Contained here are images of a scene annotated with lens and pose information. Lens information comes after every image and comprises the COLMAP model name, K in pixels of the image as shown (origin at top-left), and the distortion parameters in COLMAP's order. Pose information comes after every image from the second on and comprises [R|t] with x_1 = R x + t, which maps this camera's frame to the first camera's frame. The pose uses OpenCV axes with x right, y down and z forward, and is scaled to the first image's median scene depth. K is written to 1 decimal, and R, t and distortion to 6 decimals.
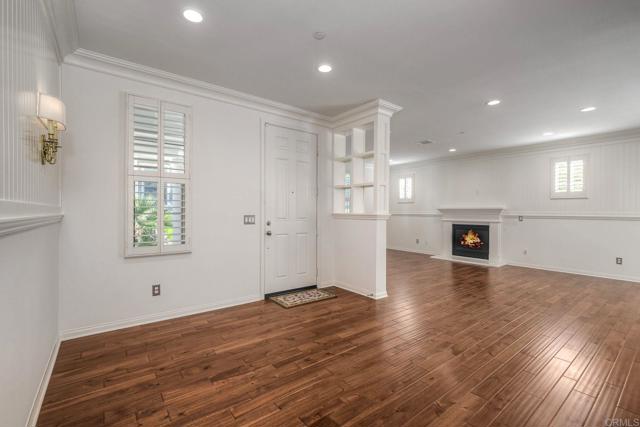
lens RADIAL K [[287.1, 0, 320.5], [0, 287.1, 212.4], [0, 0, 1]] dist [0.005295, 0.000433]
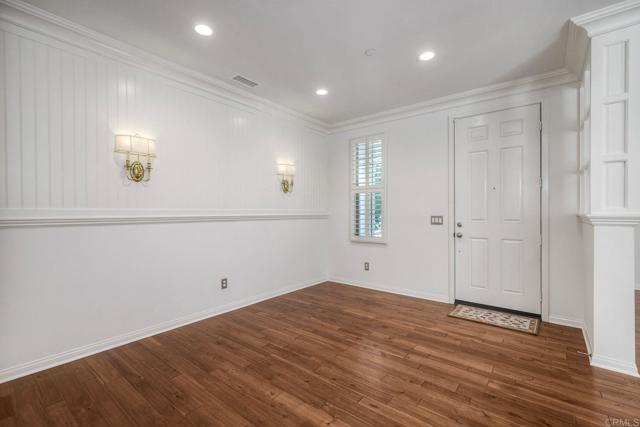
lens RADIAL K [[287.1, 0, 319.9], [0, 287.1, 214.0], [0, 0, 1]] dist [0.005295, 0.000433]
pose [[0.225624, -0.003377, -0.974209, 0.665440], [0.000547, 0.999994, -0.003340, 0.006403], [0.974214, 0.000220, 0.225624, 0.367279]]
